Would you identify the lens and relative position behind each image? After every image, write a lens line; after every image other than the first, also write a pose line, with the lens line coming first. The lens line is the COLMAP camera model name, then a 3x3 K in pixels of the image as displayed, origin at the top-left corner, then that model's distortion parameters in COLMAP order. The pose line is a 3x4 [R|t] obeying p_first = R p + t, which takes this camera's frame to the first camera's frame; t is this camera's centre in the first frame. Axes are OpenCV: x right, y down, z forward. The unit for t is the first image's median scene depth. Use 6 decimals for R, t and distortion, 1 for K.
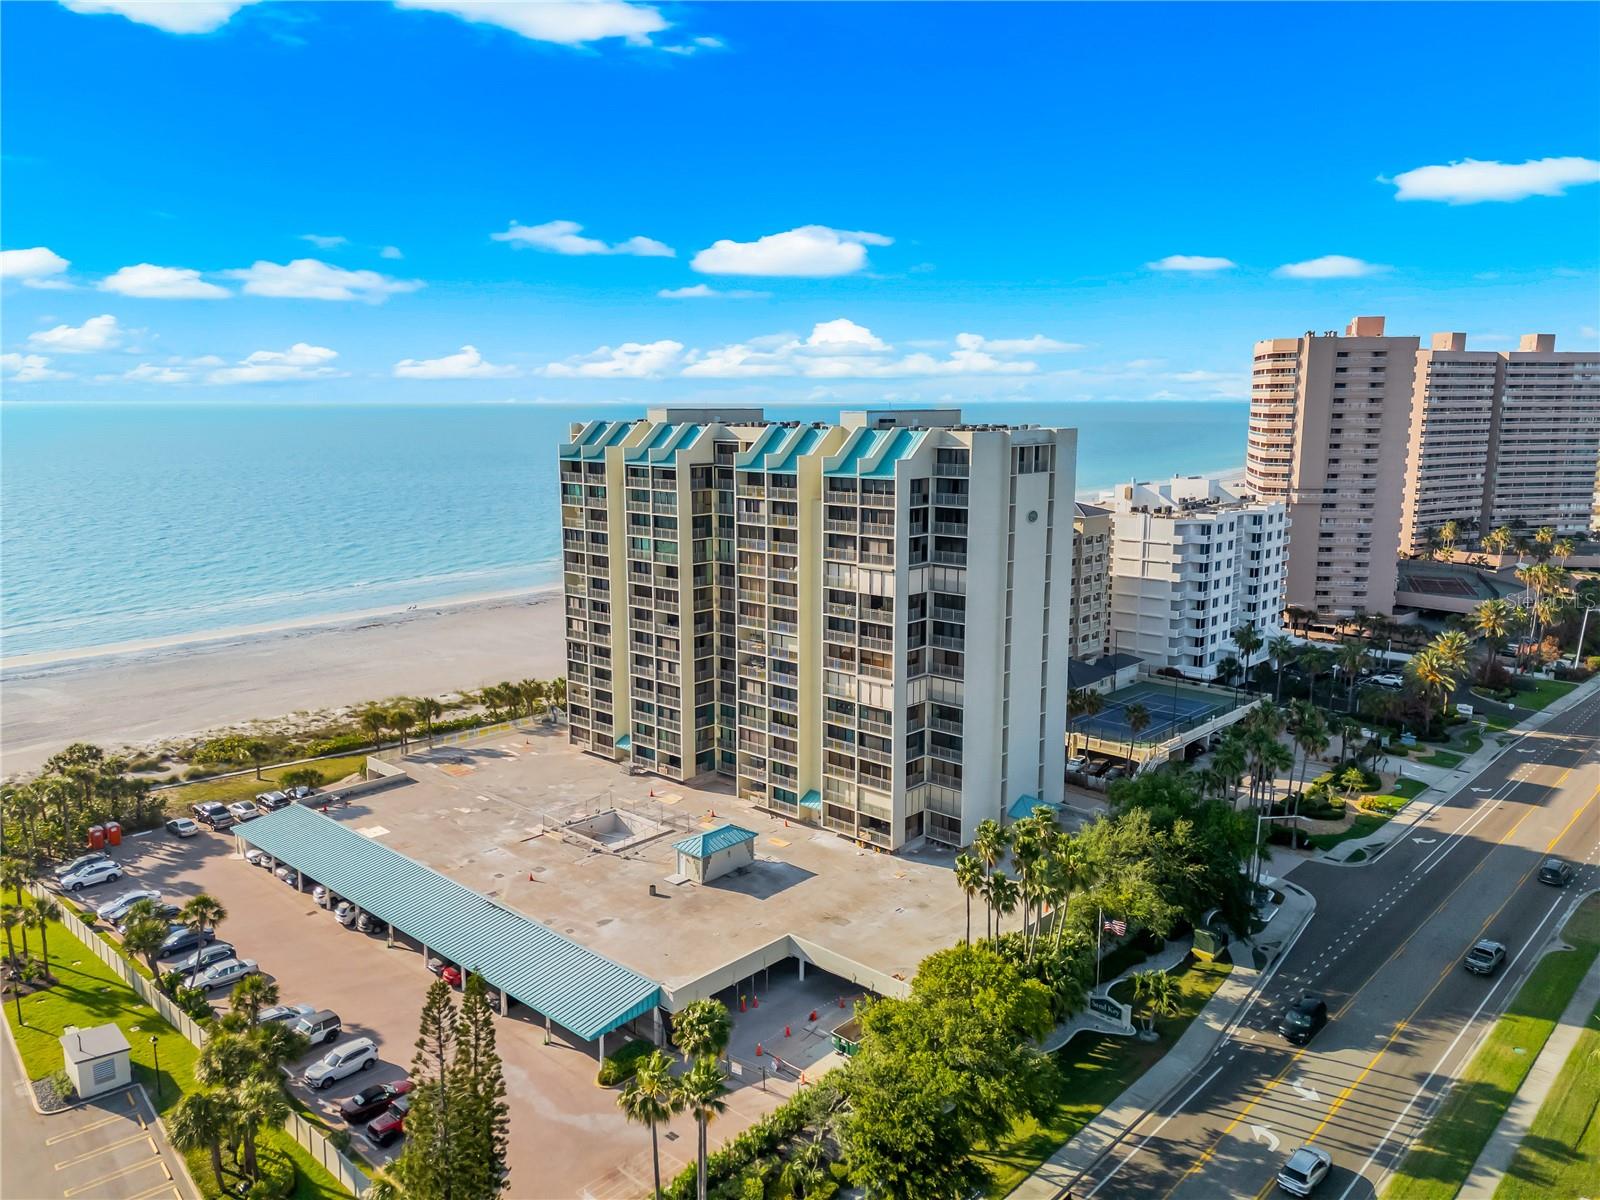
lens RADIAL K [[1169.9, 0, 799.4], [0, 1169.9, 589.8], [0, 0, 1]] dist [0.050541, -0.030577]
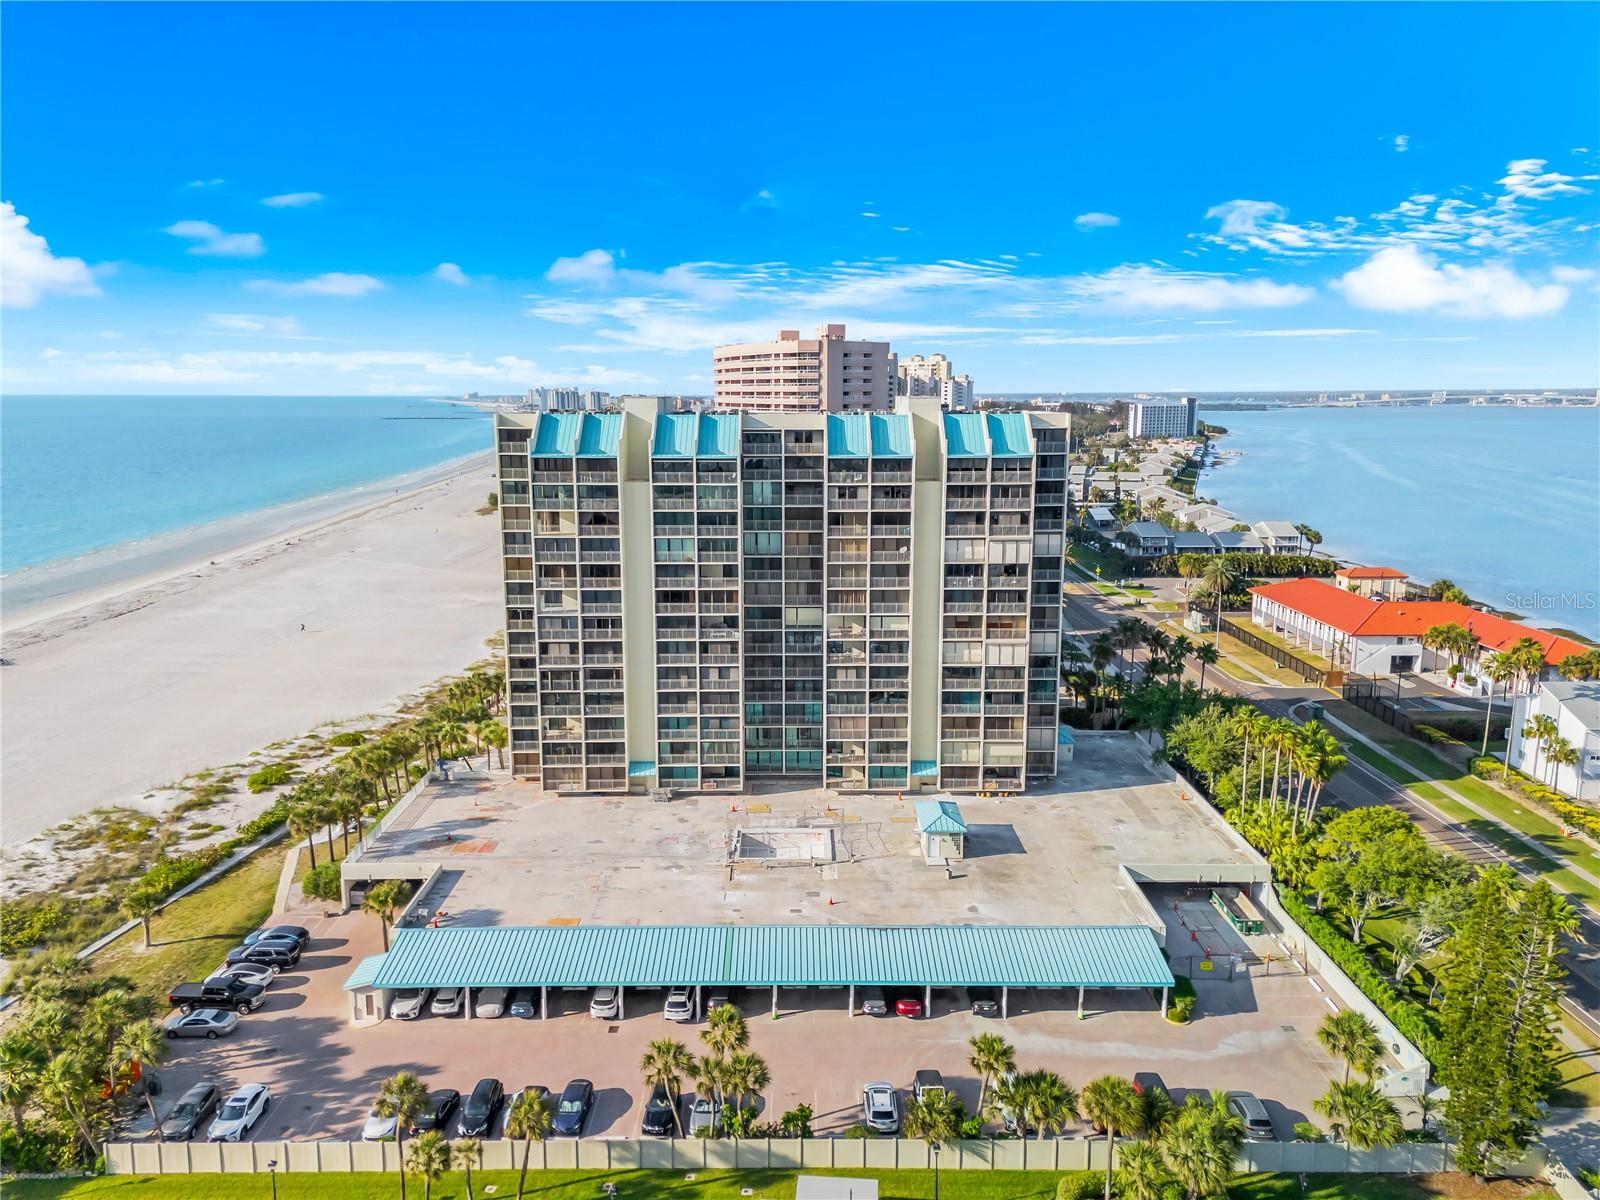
lens RADIAL K [[1169.9, 0, 799.4], [0, 1169.9, 589.8], [0, 0, 1]] dist [0.050541, -0.030577]
pose [[0.732394, -0.112177, 0.671577, -0.722431], [0.110108, 0.992865, 0.045764, -0.037723], [-0.671920, 0.040429, 0.739520, 0.279091]]
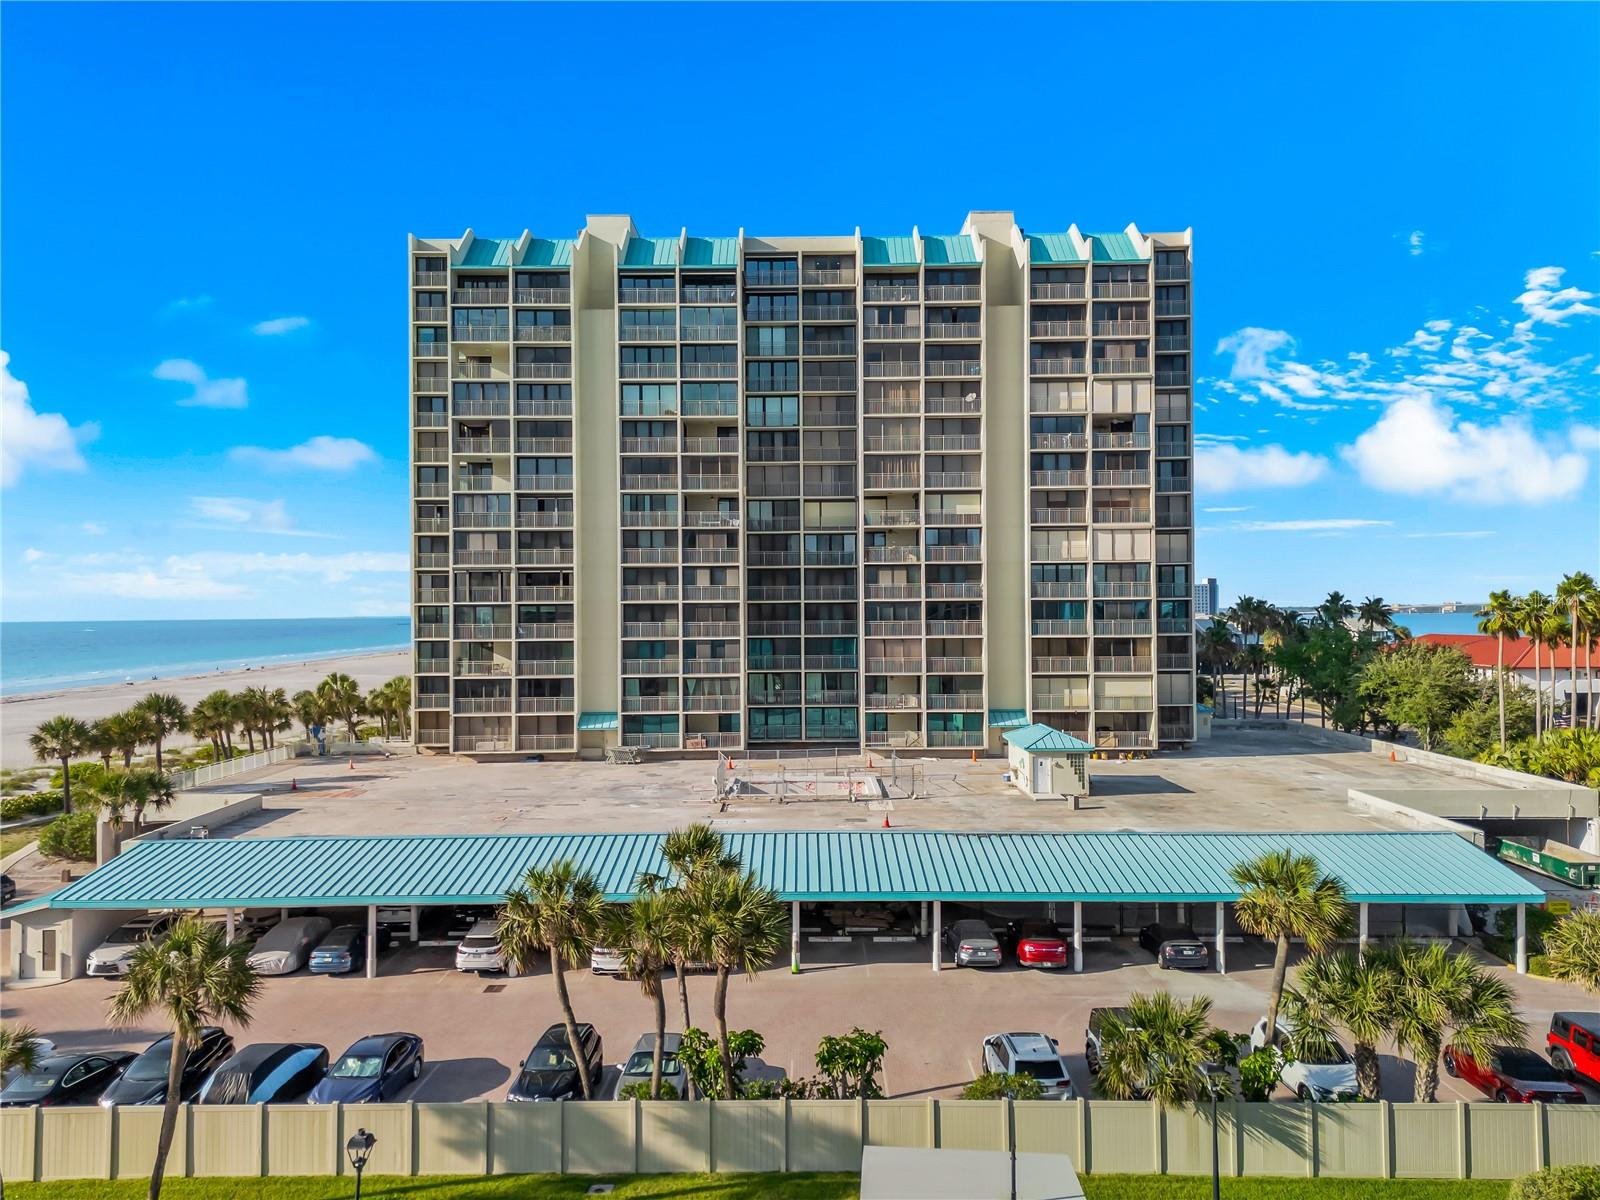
lens RADIAL K [[1162.9, 0, 790.2], [0, 1162.9, 600.0], [0, 0, 1]] dist [0.077901, -0.077074]
pose [[0.736692, 0.000671, 0.676228, -0.546749], [0.116420, 0.984942, -0.127807, 0.176482], [-0.666131, 0.172881, 0.725521, 0.530648]]
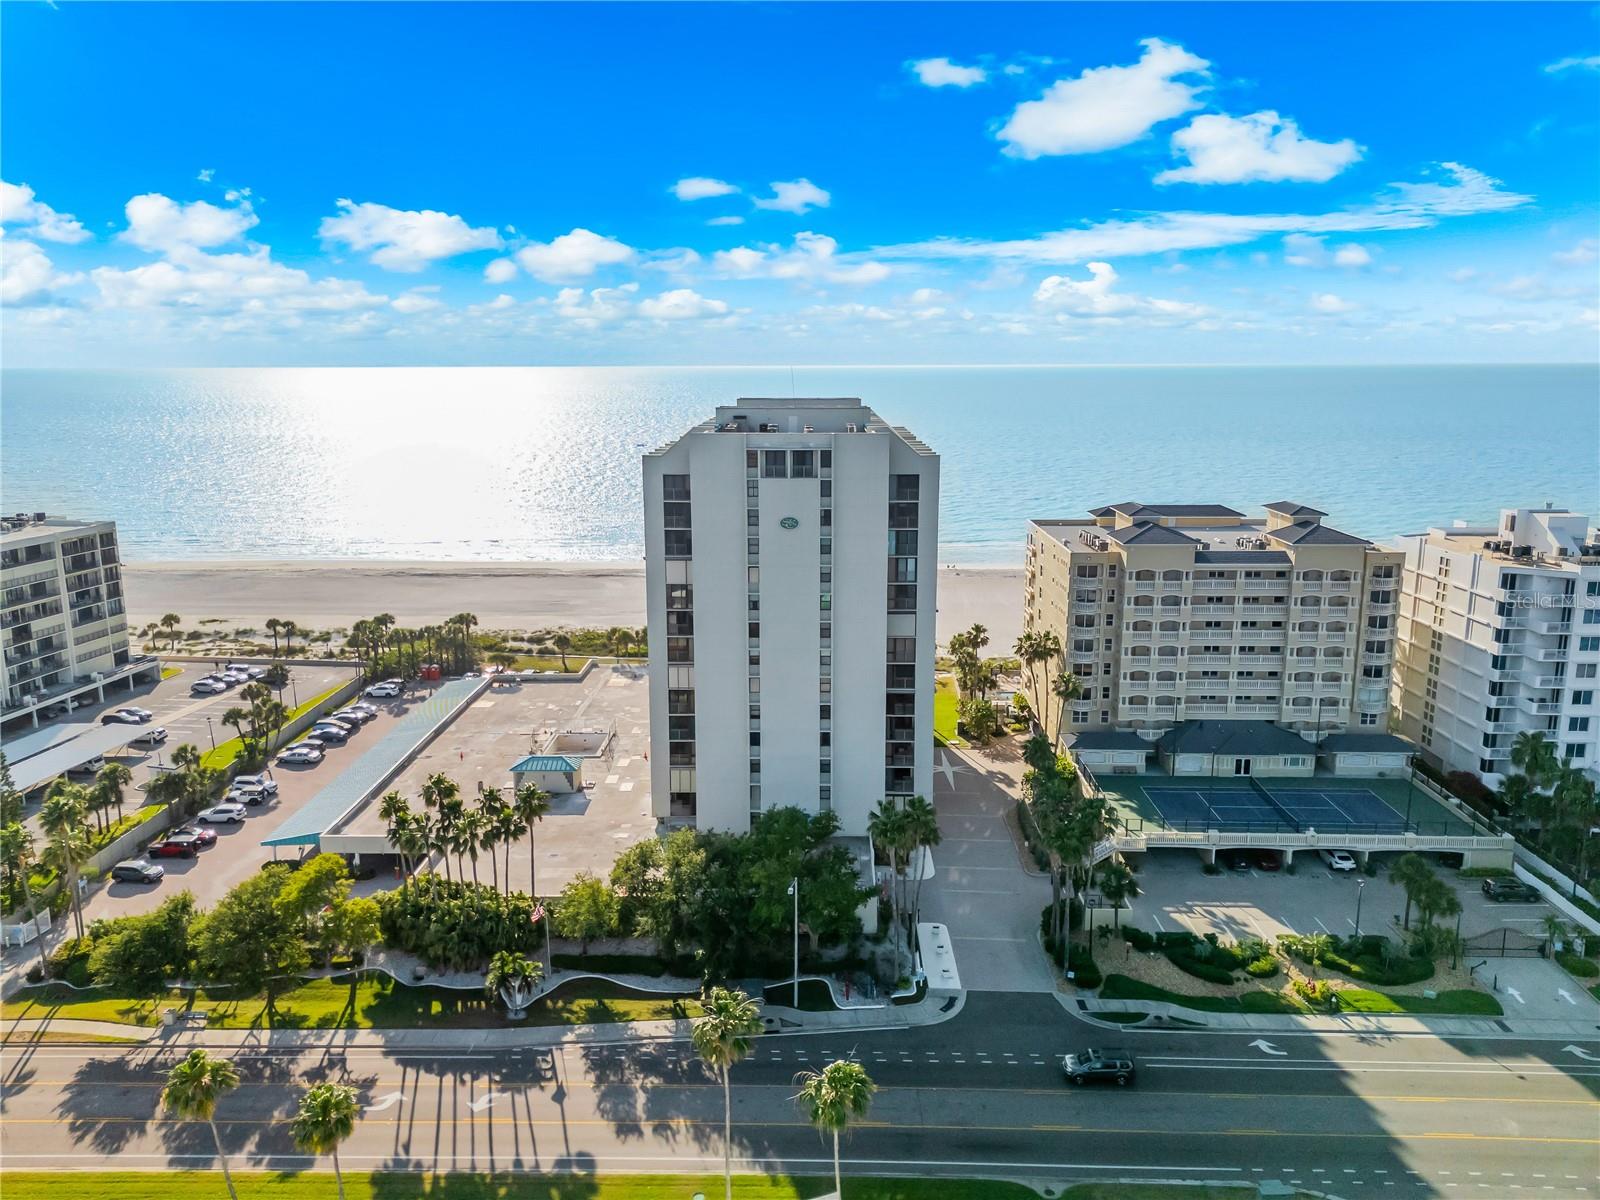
lens RADIAL K [[1169.9, 0, 799.4], [0, 1169.9, 589.8], [0, 0, 1]] dist [0.050541, -0.030577]
pose [[0.666501, 0.141831, -0.731888, 0.834063], [-0.119273, 0.989377, 0.083112, -0.081003], [0.735901, 0.031900, 0.676337, 0.327315]]
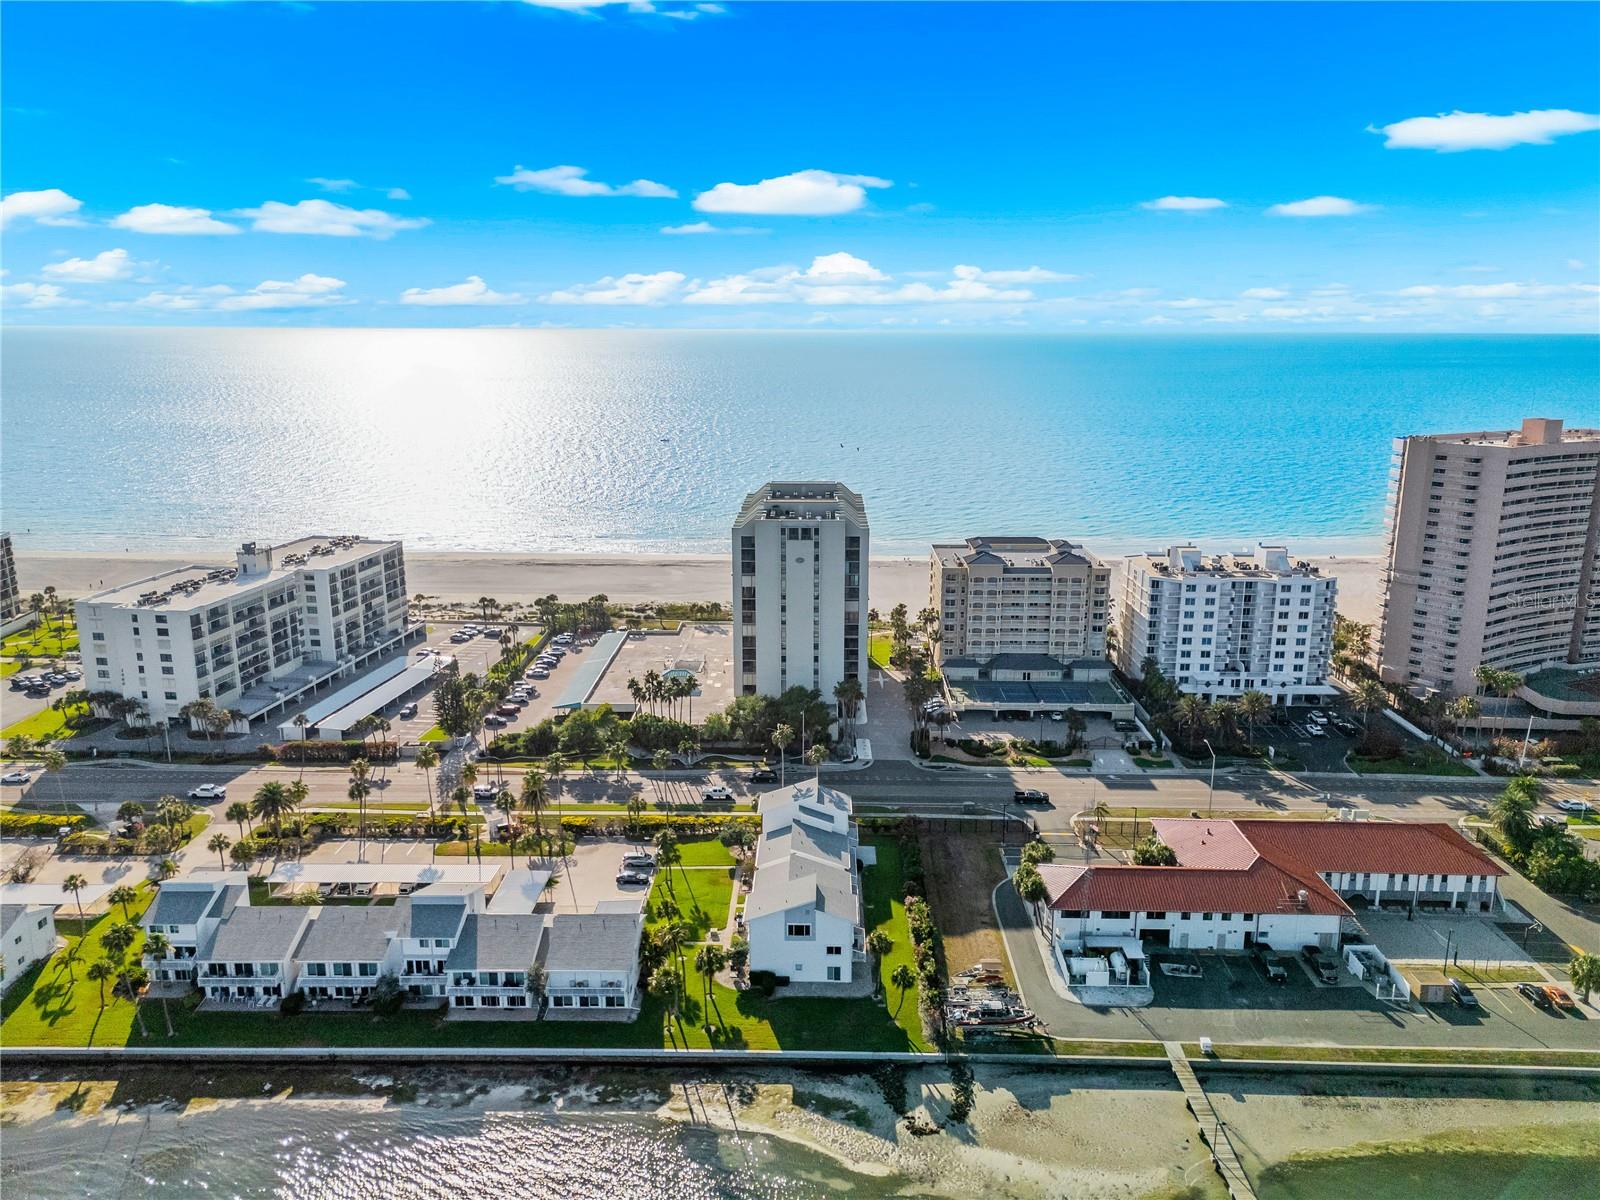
lens RADIAL K [[1166.6, 0, 800.0], [0, 1166.6, 588.5], [0, 0, 1]] dist [0.086591, -0.148127]
pose [[0.667434, 0.164335, -0.726310, 1.590214], [-0.121240, 0.986313, 0.111752, -0.226474], [0.734734, 0.013471, 0.678222, -0.395699]]
